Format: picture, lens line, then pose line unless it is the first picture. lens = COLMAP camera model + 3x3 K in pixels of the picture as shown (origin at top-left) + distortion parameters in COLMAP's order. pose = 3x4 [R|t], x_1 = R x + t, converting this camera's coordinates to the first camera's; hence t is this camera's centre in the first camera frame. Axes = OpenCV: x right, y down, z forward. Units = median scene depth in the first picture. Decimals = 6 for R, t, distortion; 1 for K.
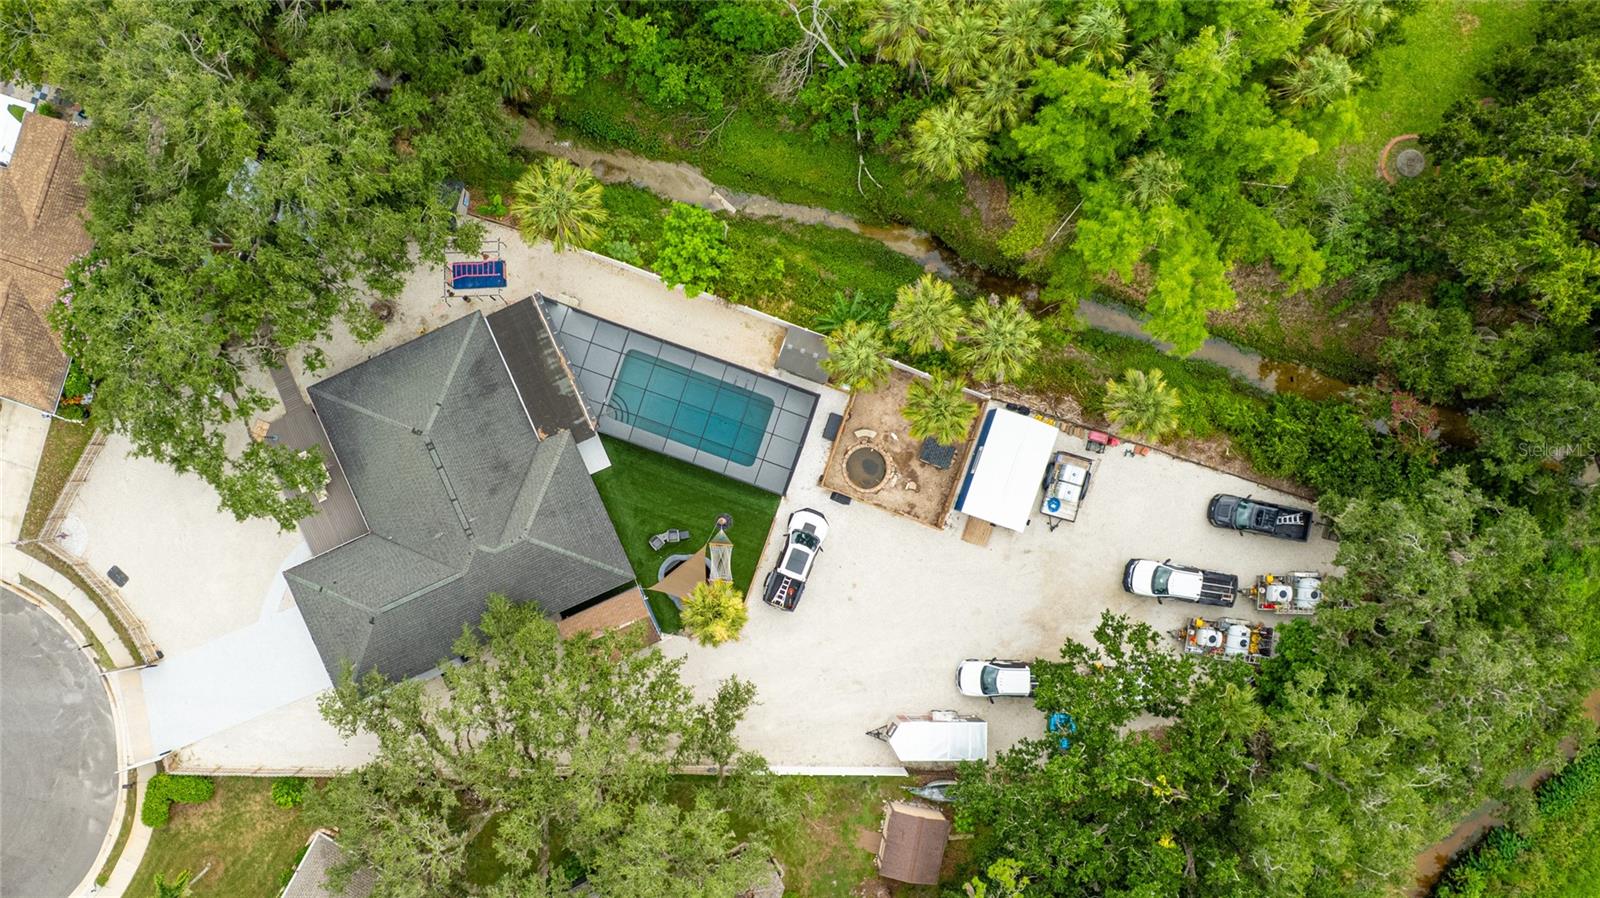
lens RADIAL K [[1309.4, 0, 798.6], [0, 1309.4, 454.8], [0, 0, 1]] dist [-0.048361, -0.001584]
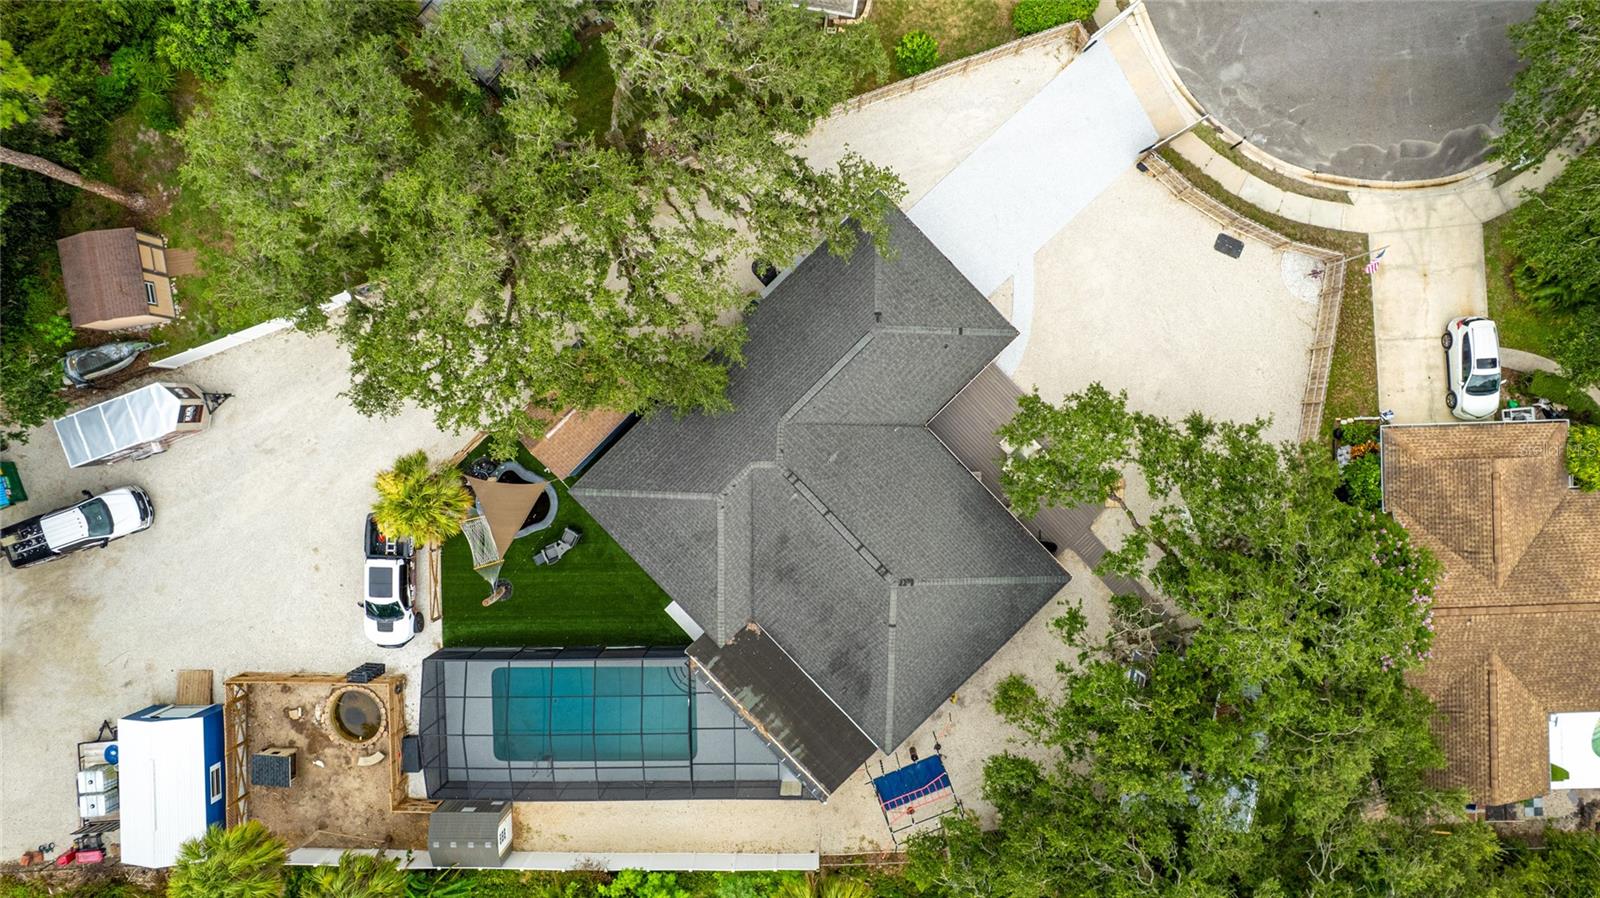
lens RADIAL K [[1000.0, 0, 799.5], [0, 1000.0, 448.0], [0, 0, 1]] dist [-0.042268, 0.011210]
pose [[-0.938862, 0.344234, -0.006396, -0.249897], [-0.344016, -0.938689, -0.022721, 0.083872], [-0.013826, -0.019131, 0.999721, 0.426462]]
